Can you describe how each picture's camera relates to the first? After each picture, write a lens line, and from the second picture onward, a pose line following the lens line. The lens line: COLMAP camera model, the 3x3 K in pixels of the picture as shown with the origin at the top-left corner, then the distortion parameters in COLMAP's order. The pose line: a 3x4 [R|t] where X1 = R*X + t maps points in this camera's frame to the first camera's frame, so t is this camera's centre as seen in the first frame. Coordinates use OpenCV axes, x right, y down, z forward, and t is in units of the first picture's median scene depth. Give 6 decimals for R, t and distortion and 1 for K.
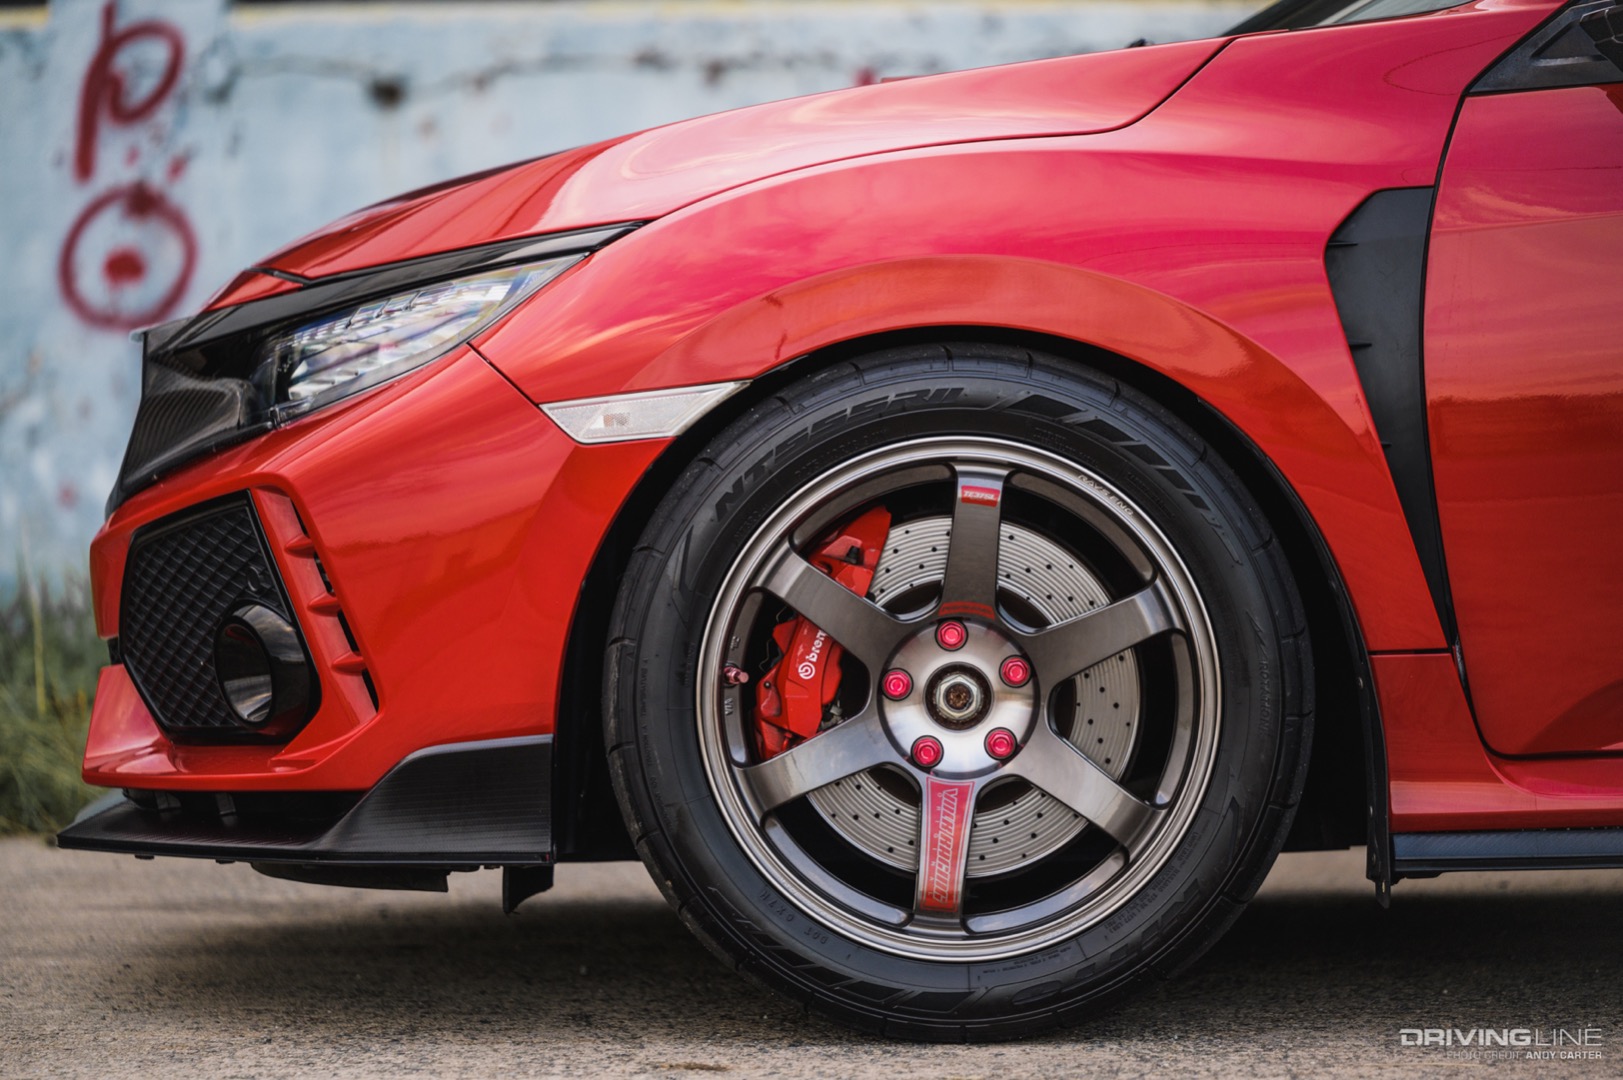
lens RADIAL K [[7719.1, 0, 811.5], [0, 7719.1, 540.0], [0, 0, 1]] dist [-0.170207, -4.016972]
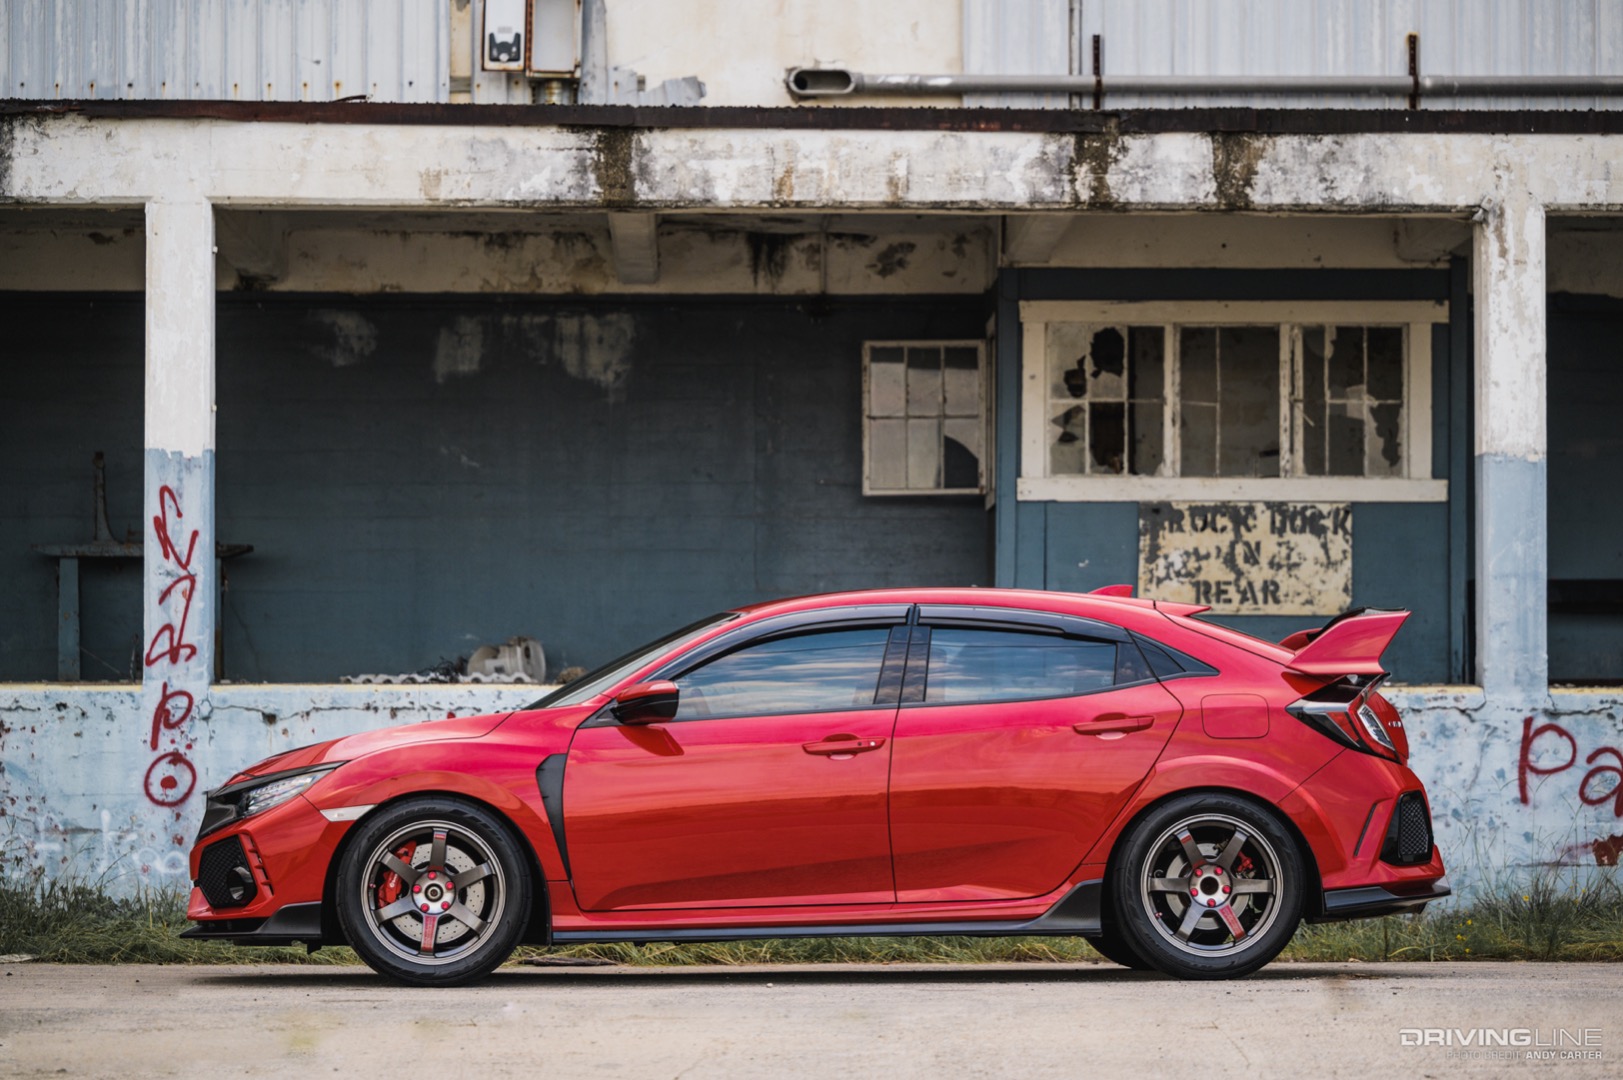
lens RADIAL K [[4682.1, 0, 811.5], [0, 4682.1, 540.0], [0, 0, 1]] dist [-0.002112, 0.307207]
pose [[0.997834, 0.015141, 0.064014, 0.052534], [-0.009056, 0.995503, -0.094292, 0.060941], [-0.065153, 0.093508, 0.993484, -1.211510]]
